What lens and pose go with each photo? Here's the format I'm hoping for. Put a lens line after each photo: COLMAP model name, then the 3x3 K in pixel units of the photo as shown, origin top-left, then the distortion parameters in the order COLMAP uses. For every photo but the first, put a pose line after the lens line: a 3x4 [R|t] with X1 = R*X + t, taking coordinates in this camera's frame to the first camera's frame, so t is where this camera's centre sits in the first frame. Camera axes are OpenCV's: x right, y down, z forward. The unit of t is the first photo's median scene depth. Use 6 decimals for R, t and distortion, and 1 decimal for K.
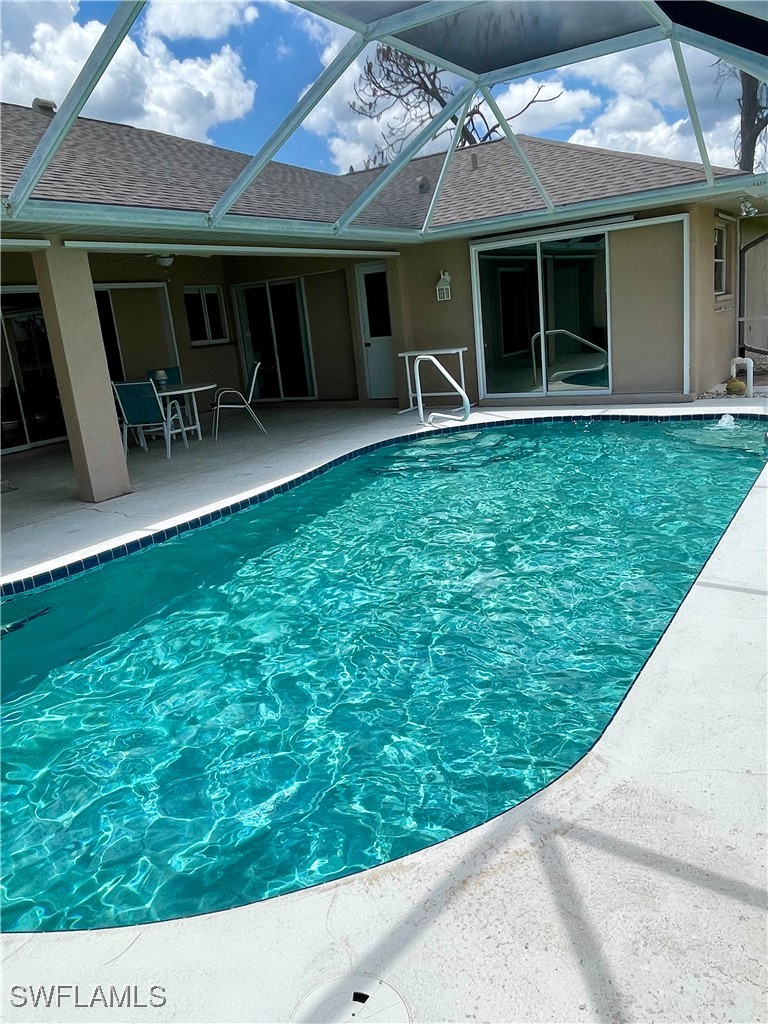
lens RADIAL K [[745.9, 0, 396.5], [0, 745.9, 506.1], [0, 0, 1]] dist [0.007003, -0.024735]
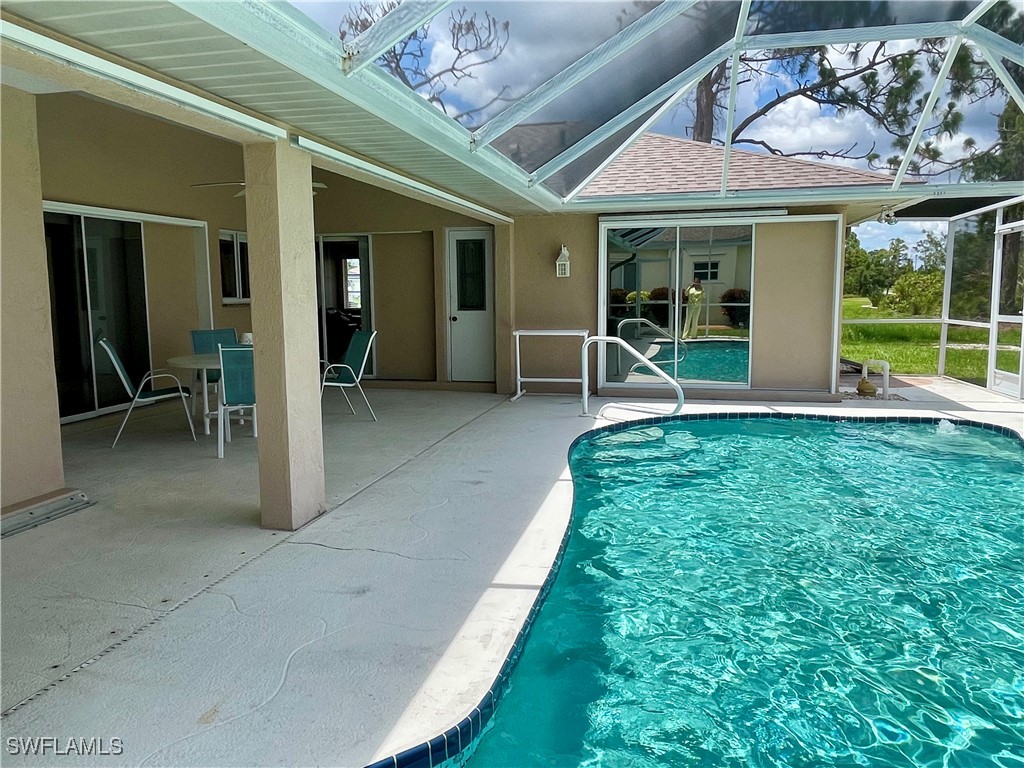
lens RADIAL K [[745.9, 0, 517.9], [0, 745.9, 376.4], [0, 0, 1]] dist [0.007003, -0.024735]
pose [[0.941473, 0.048413, 0.333594, -0.299677], [0.001267, 0.989118, -0.147121, -0.027680], [-0.337086, 0.138933, 0.931166, 0.214539]]
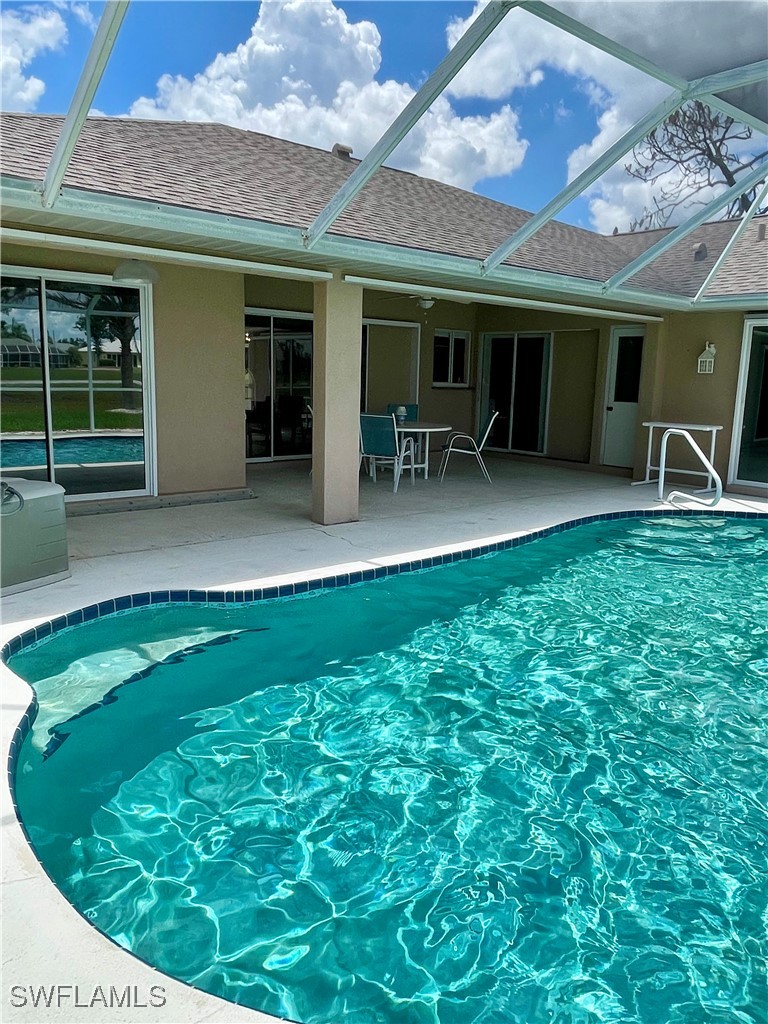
lens RADIAL K [[745.9, 0, 397.7], [0, 745.9, 511.0], [0, 0, 1]] dist [0.007003, -0.024735]
pose [[0.949246, 0.172129, -0.263257, -0.026705], [-0.187048, 0.981813, -0.032503, -0.005884], [0.252874, 0.080096, 0.964178, 0.020397]]
